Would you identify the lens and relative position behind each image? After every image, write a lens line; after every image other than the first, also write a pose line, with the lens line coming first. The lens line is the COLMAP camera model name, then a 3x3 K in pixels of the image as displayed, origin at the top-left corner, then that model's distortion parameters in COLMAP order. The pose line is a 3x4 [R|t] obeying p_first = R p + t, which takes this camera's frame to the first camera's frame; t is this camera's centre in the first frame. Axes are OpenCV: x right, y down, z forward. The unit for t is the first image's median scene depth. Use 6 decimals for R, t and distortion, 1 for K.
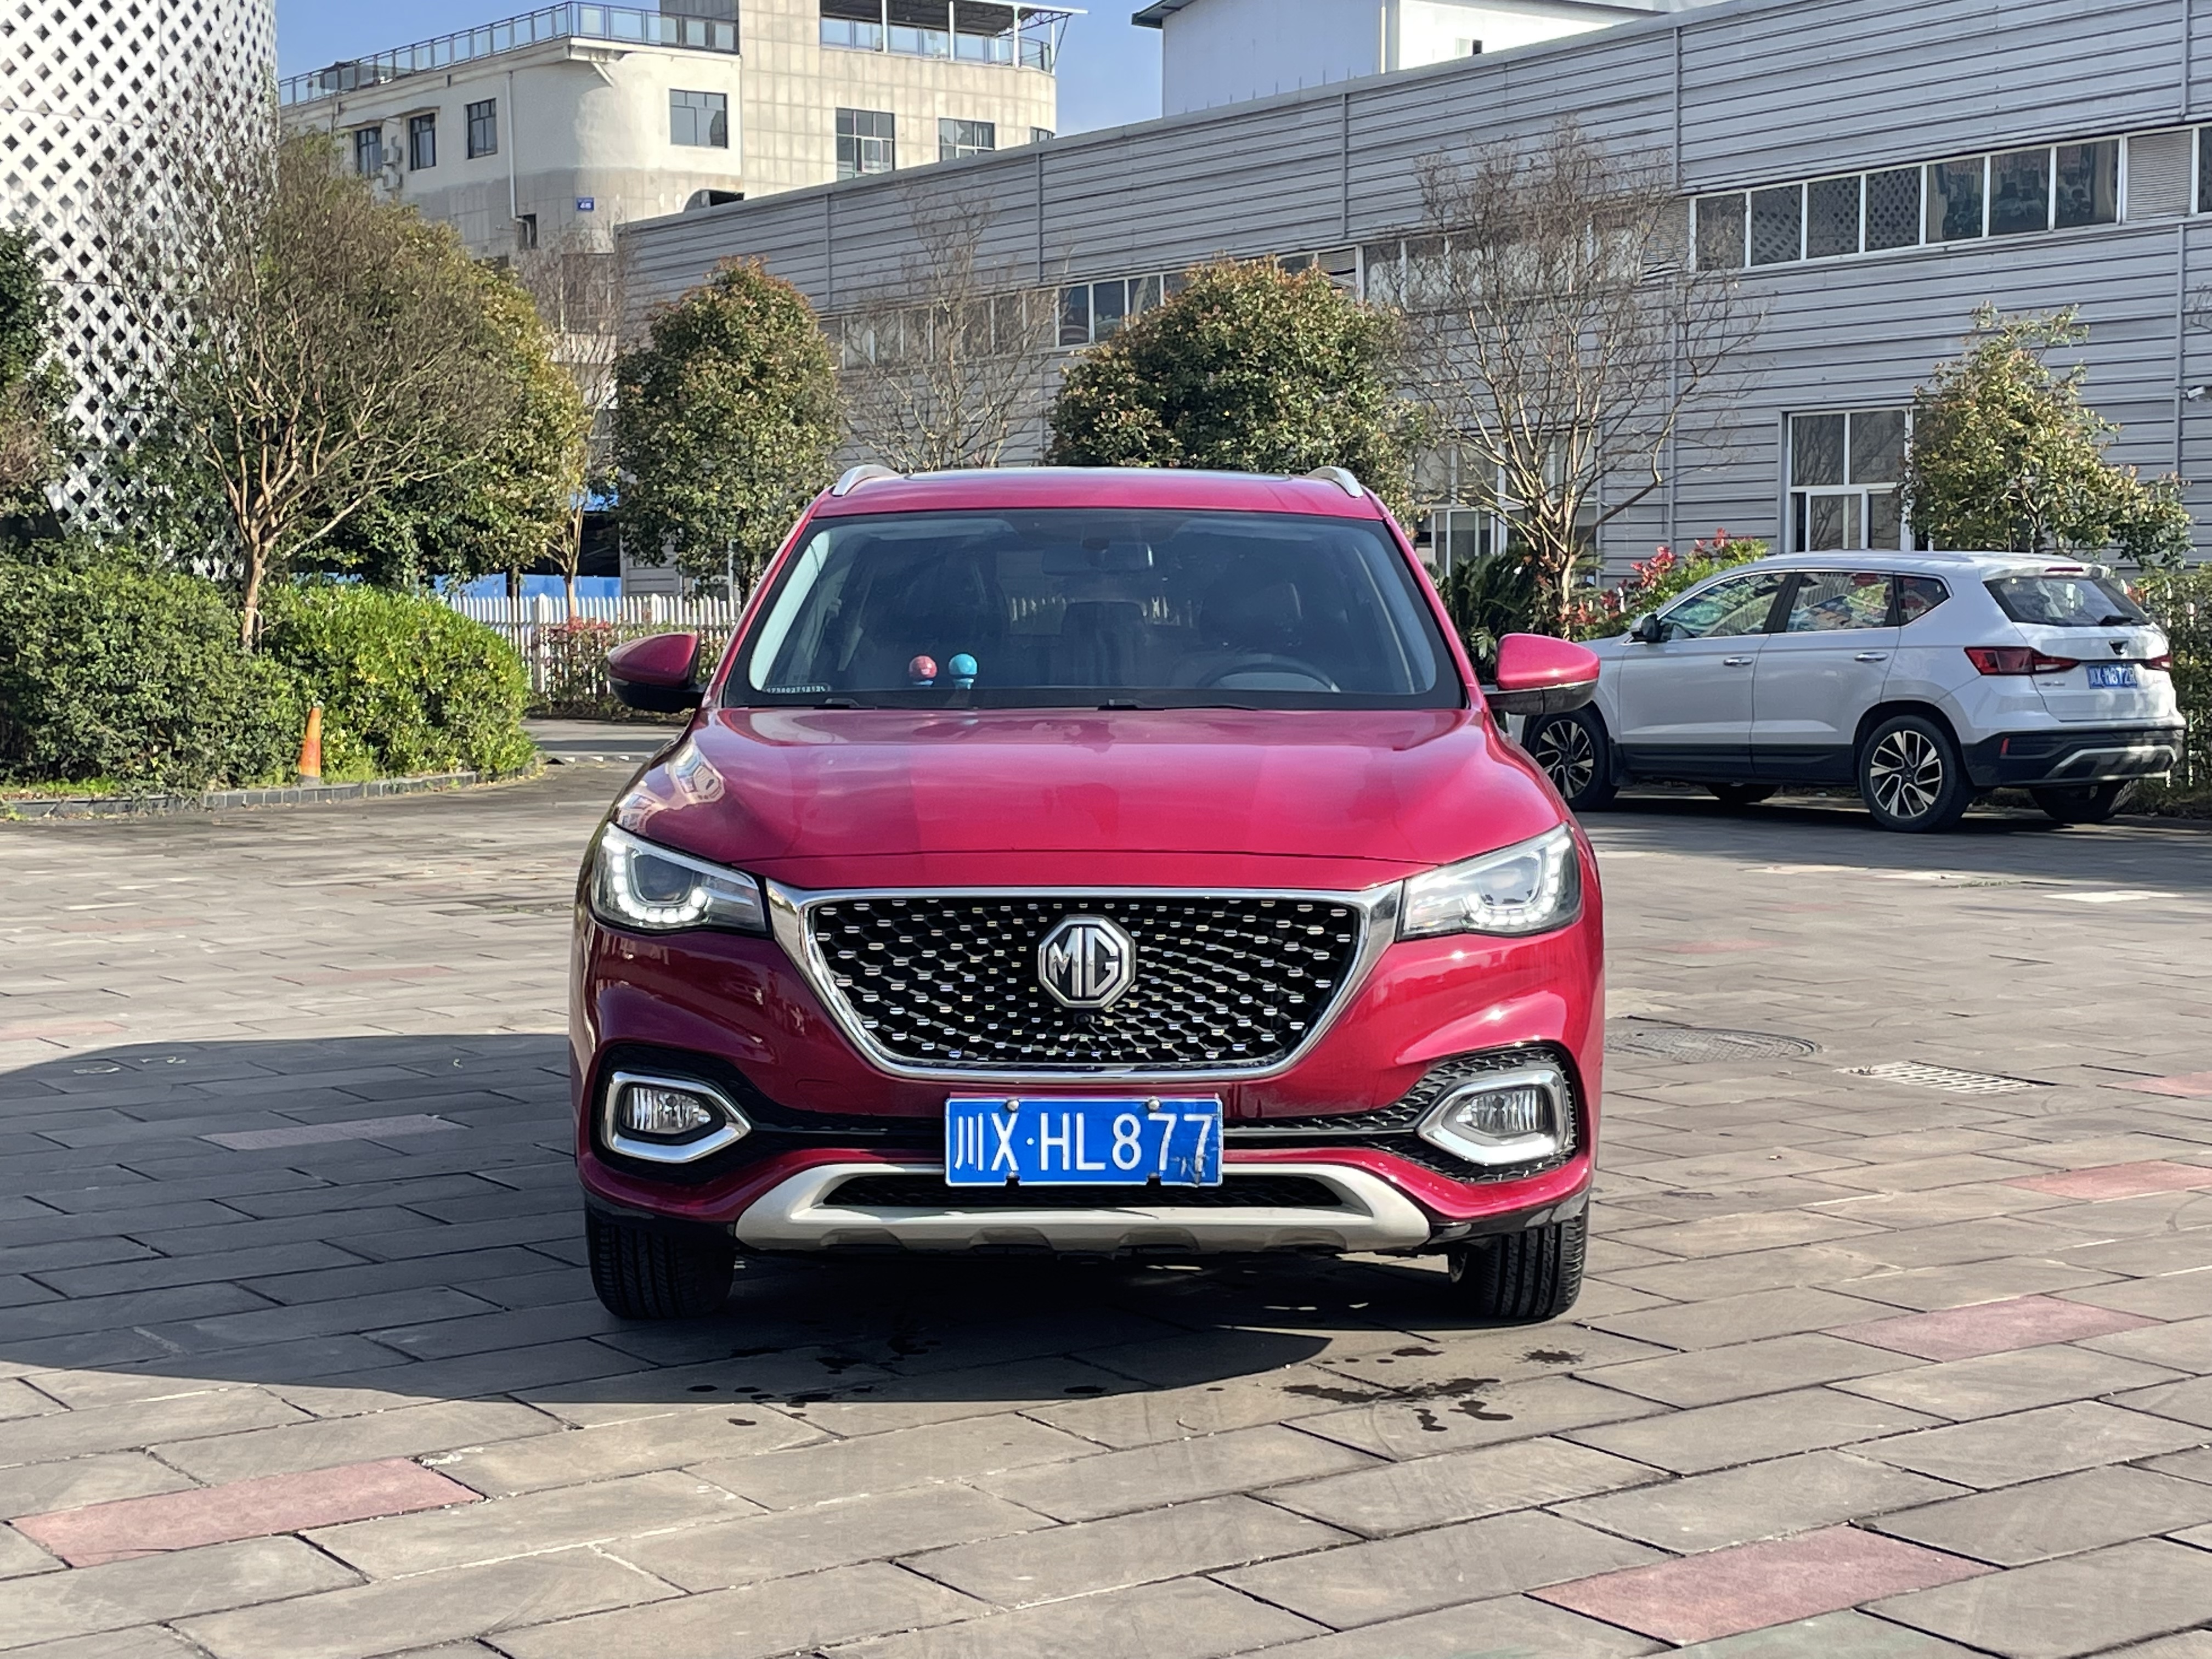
lens RADIAL K [[3414.4, 0, 1128.1], [0, 3414.4, 830.9], [0, 0, 1]] dist [0.127951, -0.245561]
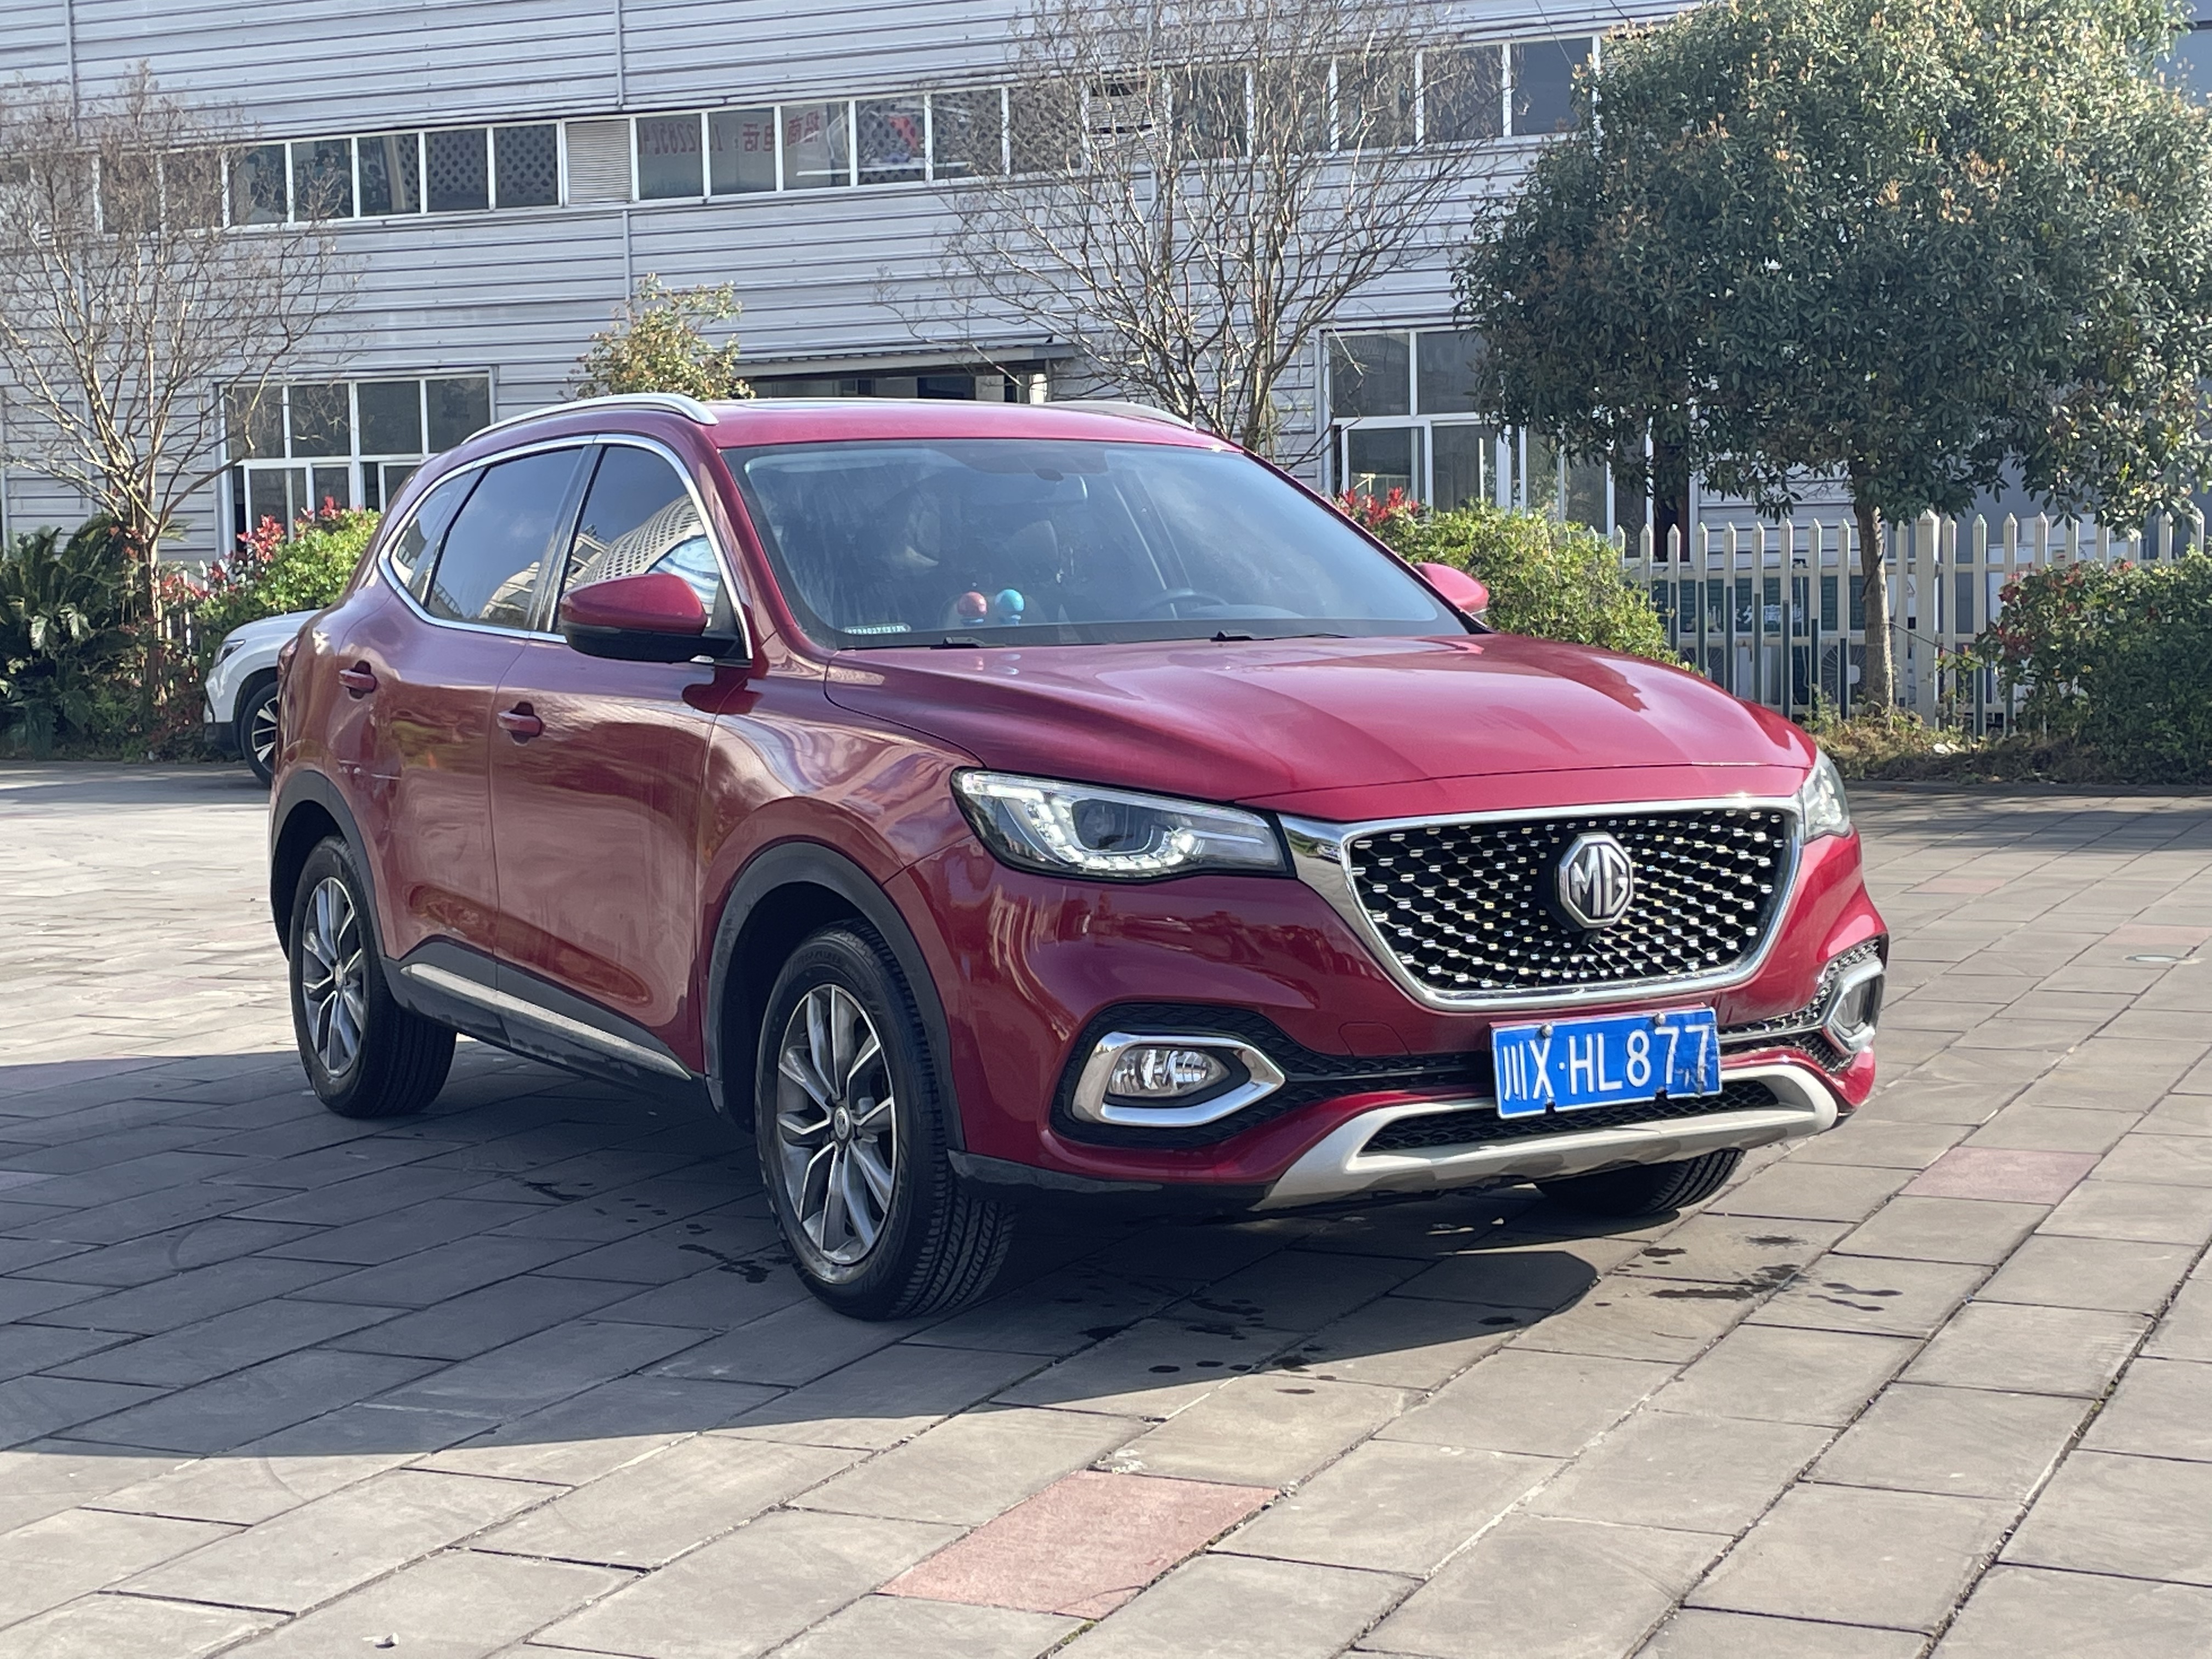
lens RADIAL K [[3414.4, 0, 1128.1], [0, 3414.4, 830.9], [0, 0, 1]] dist [0.127951, -0.245561]
pose [[0.862114, -0.052109, 0.504028, -0.625364], [0.049762, 0.998597, 0.018126, -0.000750], [-0.504265, 0.009455, 0.863497, 0.210841]]
